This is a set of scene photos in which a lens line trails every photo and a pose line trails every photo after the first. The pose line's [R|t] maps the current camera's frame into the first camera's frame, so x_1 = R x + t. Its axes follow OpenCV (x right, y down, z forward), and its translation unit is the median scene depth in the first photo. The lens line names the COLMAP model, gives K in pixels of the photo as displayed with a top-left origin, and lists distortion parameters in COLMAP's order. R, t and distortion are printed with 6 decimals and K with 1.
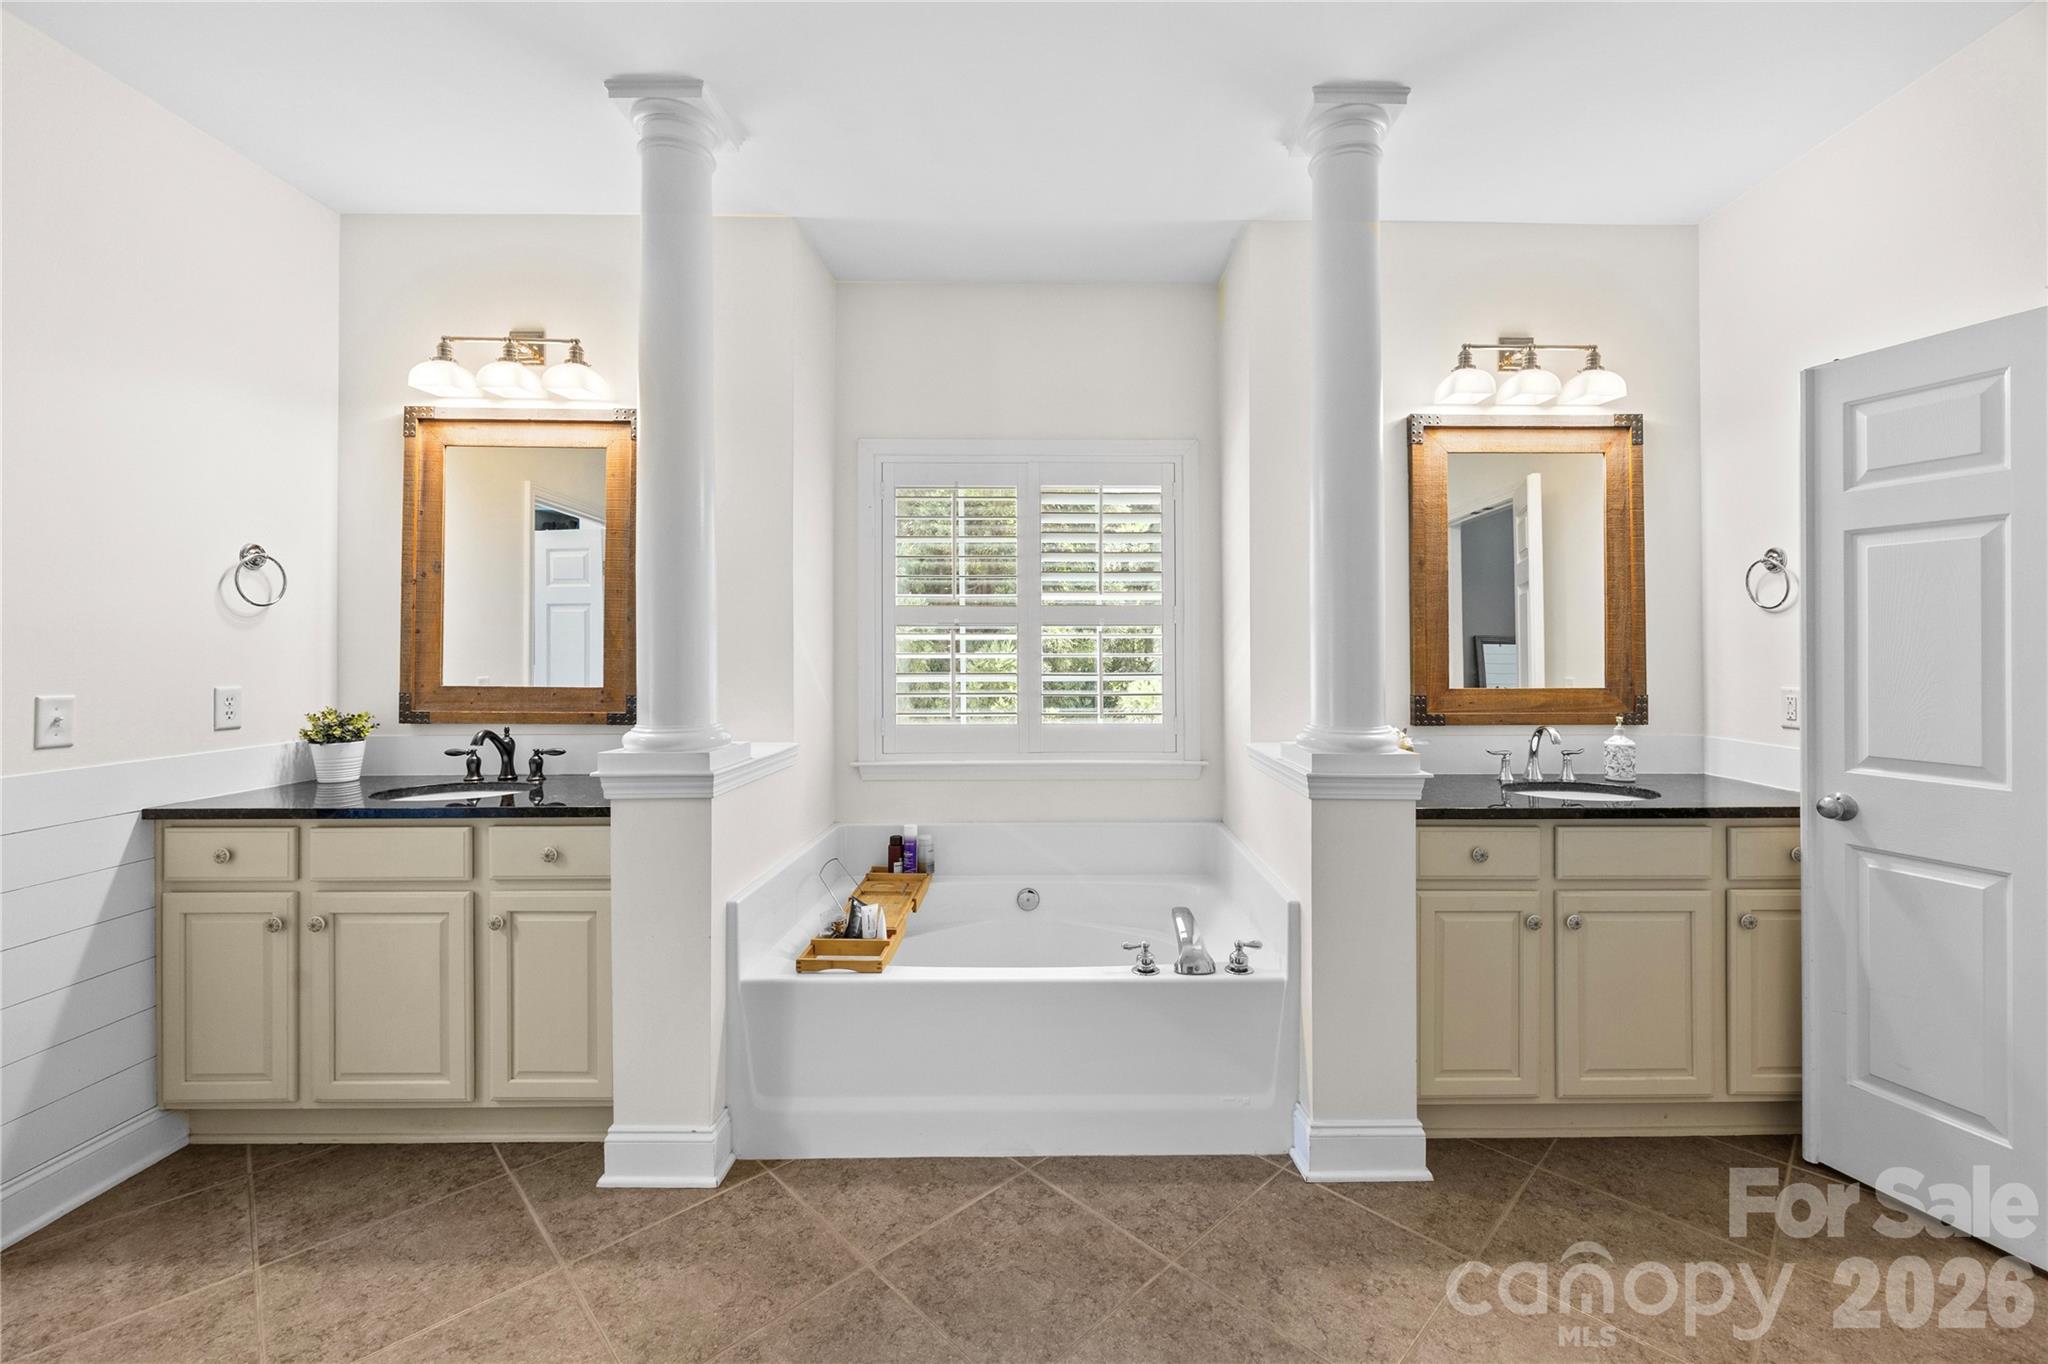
lens RADIAL K [[836.5, 0, 1064.8], [0, 836.5, 646.1], [0, 0, 1]] dist [0.000075, -0.000100]
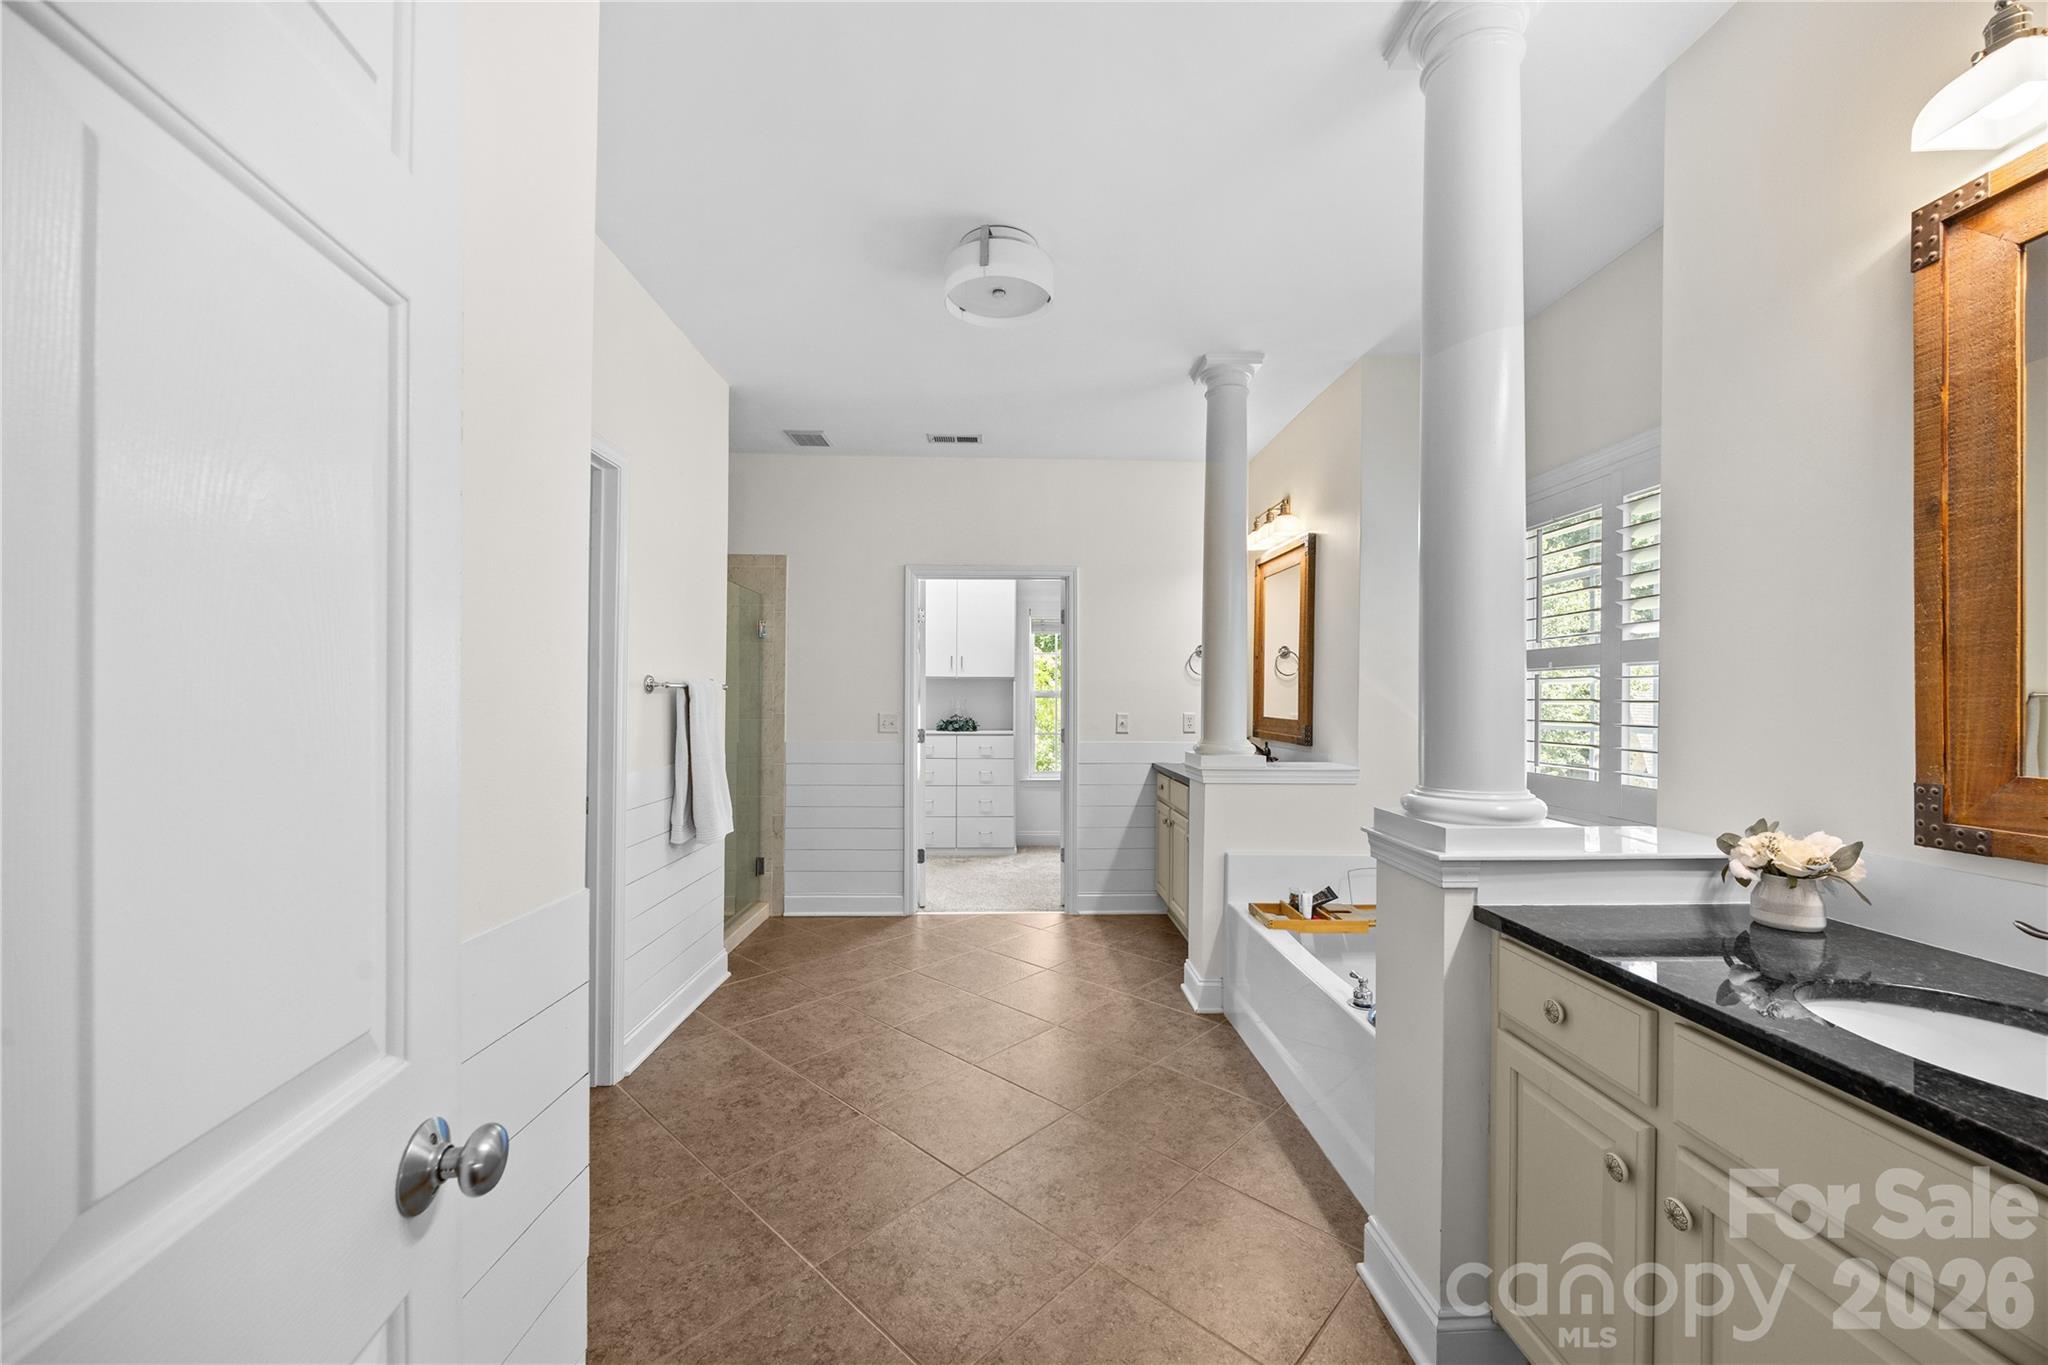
lens RADIAL K [[787.9, 0, 1025.2], [0, 787.9, 698.2], [0, 0, 1]] dist [-0.002186, -0.000135]
pose [[0.017490, 0.001530, -0.999846, 1.182416], [0.005001, 0.999986, 0.001618, 0.007308], [0.999835, -0.005029, 0.017483, 0.638714]]
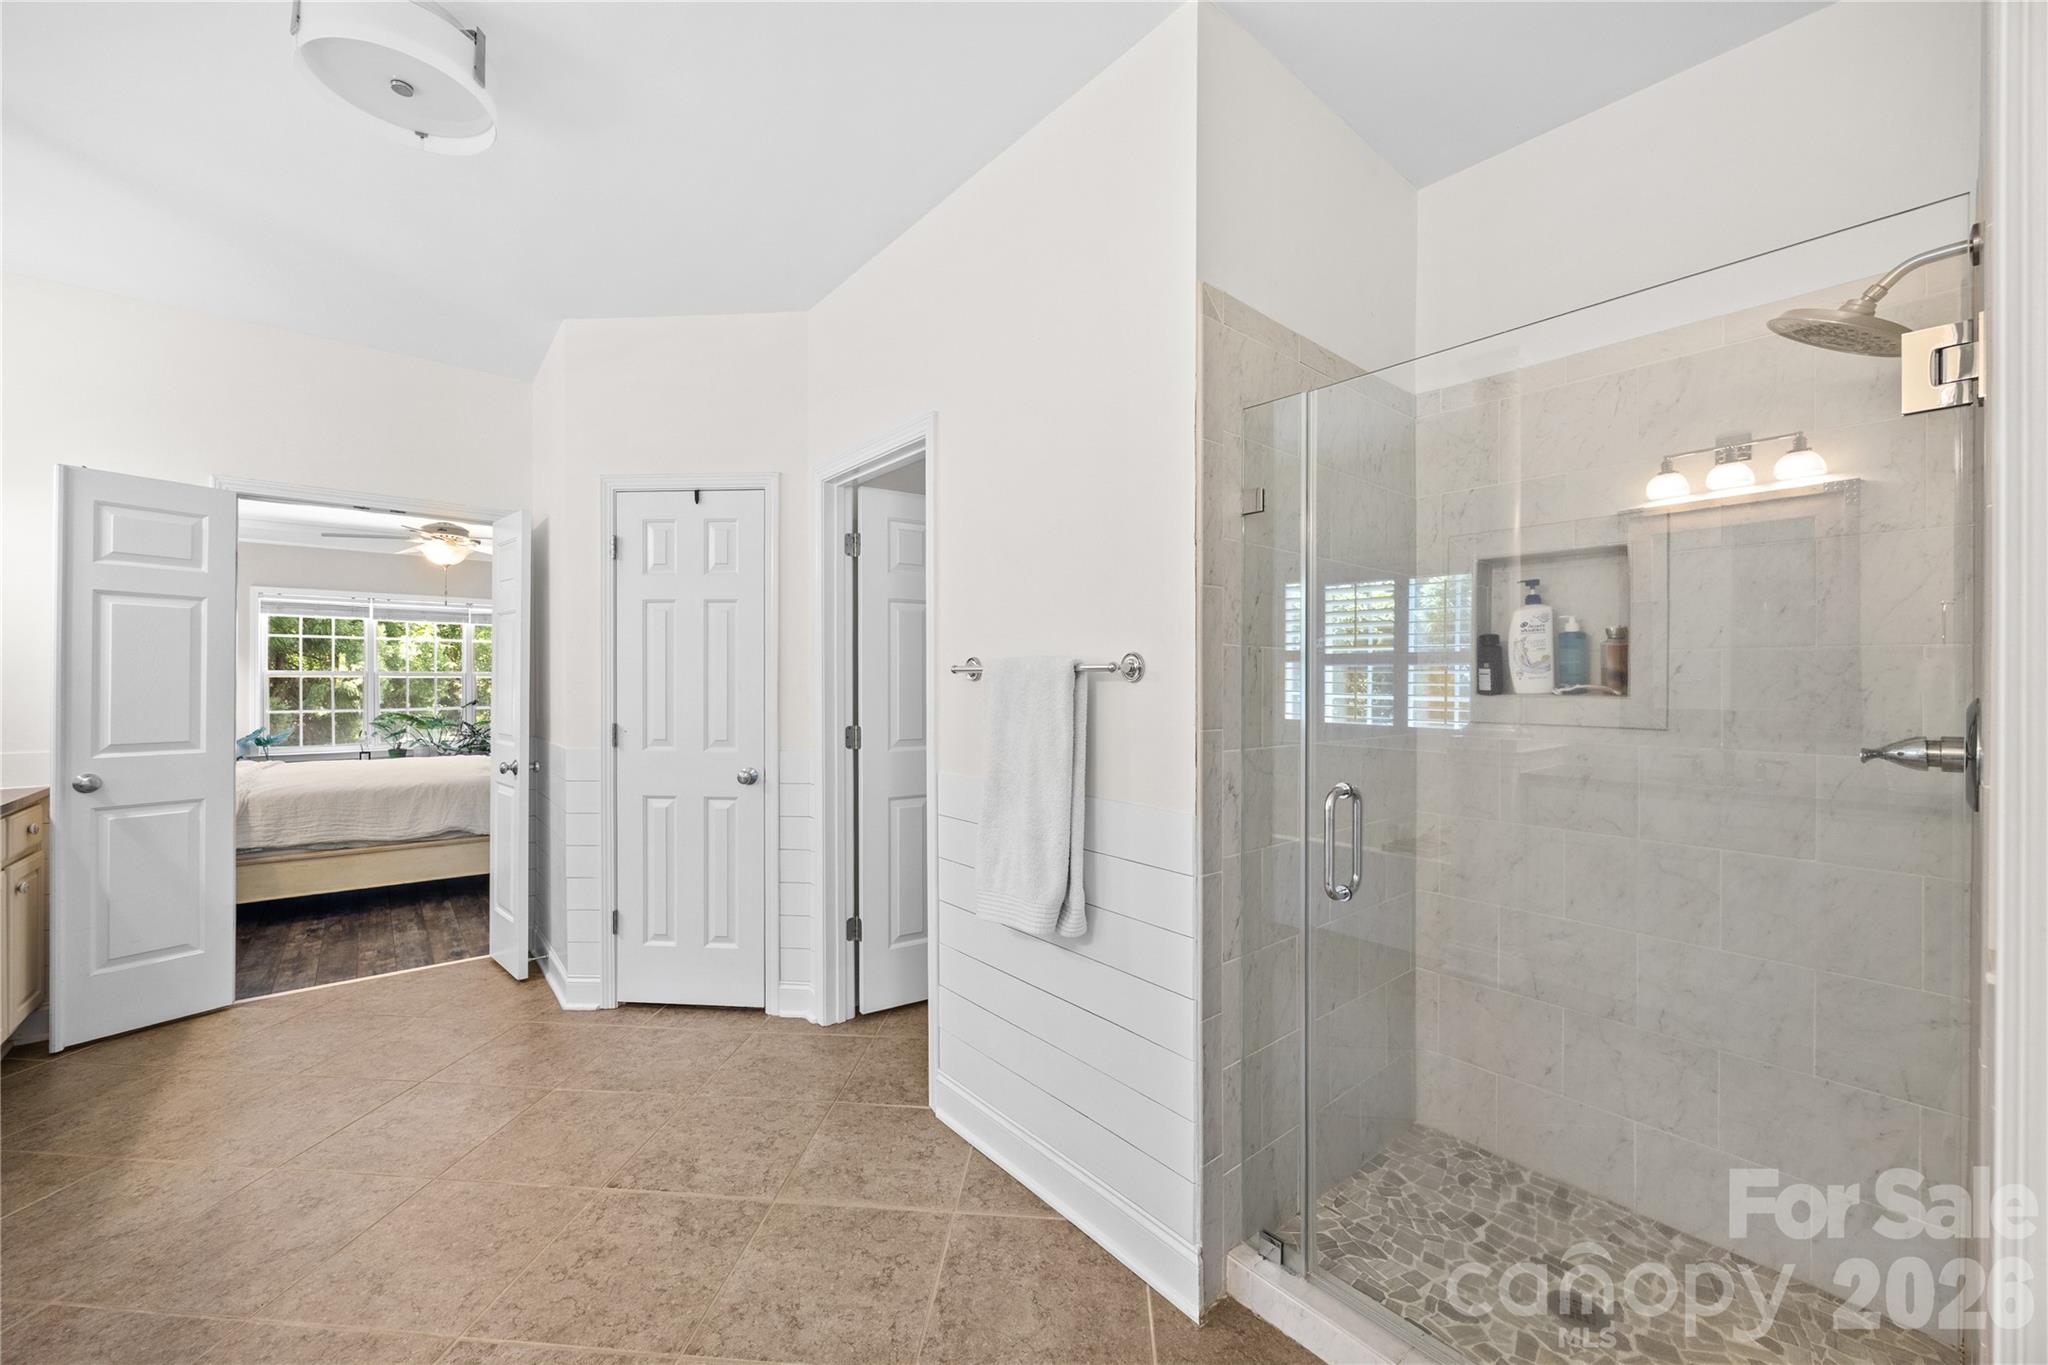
lens RADIAL K [[787.9, 0, 1023.6], [0, 787.9, 681.9], [0, 0, 1]] dist [-0.002186, -0.000135]
pose [[-0.631658, -0.008469, 0.775201, -1.137202], [-0.010933, 0.999938, 0.002015, -0.000572], [-0.775170, -0.007203, -0.631712, 0.627127]]
